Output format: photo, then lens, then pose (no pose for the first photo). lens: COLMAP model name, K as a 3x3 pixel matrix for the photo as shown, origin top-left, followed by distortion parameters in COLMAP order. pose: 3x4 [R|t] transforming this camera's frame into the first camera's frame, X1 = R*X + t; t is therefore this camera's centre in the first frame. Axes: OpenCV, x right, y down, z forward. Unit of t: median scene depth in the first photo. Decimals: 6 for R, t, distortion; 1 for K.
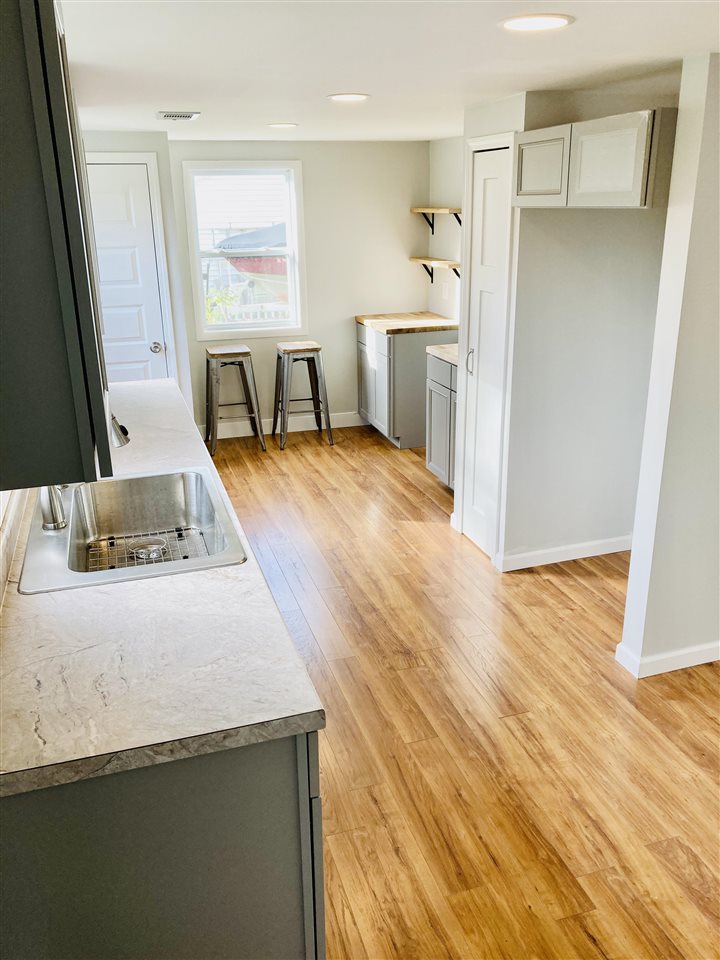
lens RADIAL K [[769.4, 0, 360.0], [0, 769.4, 480.0], [0, 0, 1]] dist [0.105031, -0.198564]
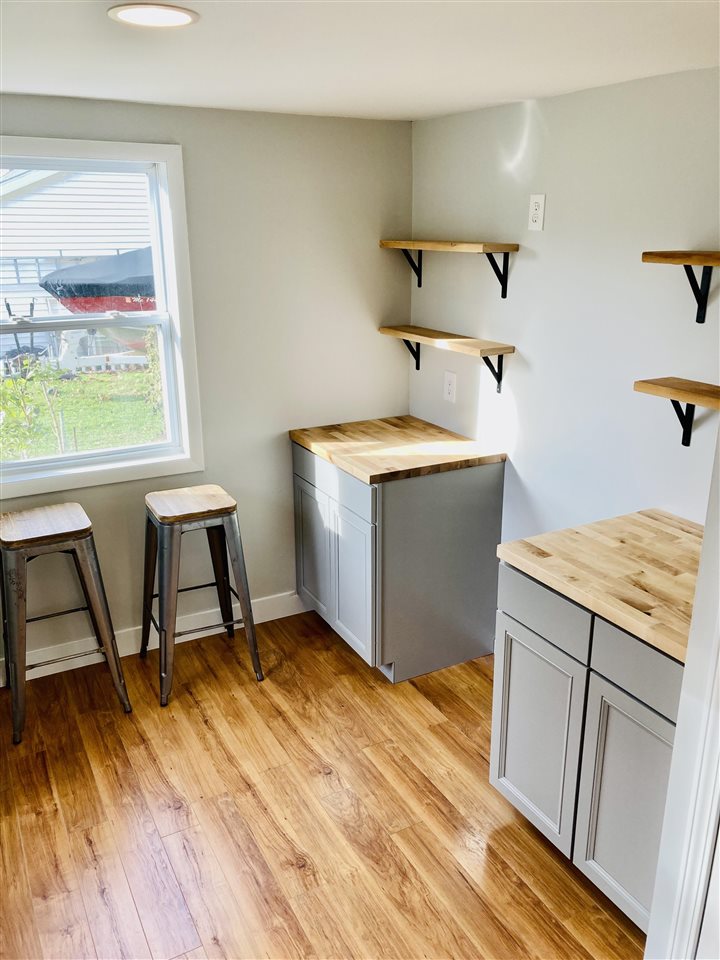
lens RADIAL K [[769.4, 0, 360.0], [0, 769.4, 480.0], [0, 0, 1]] dist [0.105031, -0.198564]
pose [[0.982382, -0.046985, 0.180883, -0.060233], [0.052218, 0.998341, -0.024272, -0.167962], [-0.179442, 0.033290, 0.983205, 0.467826]]
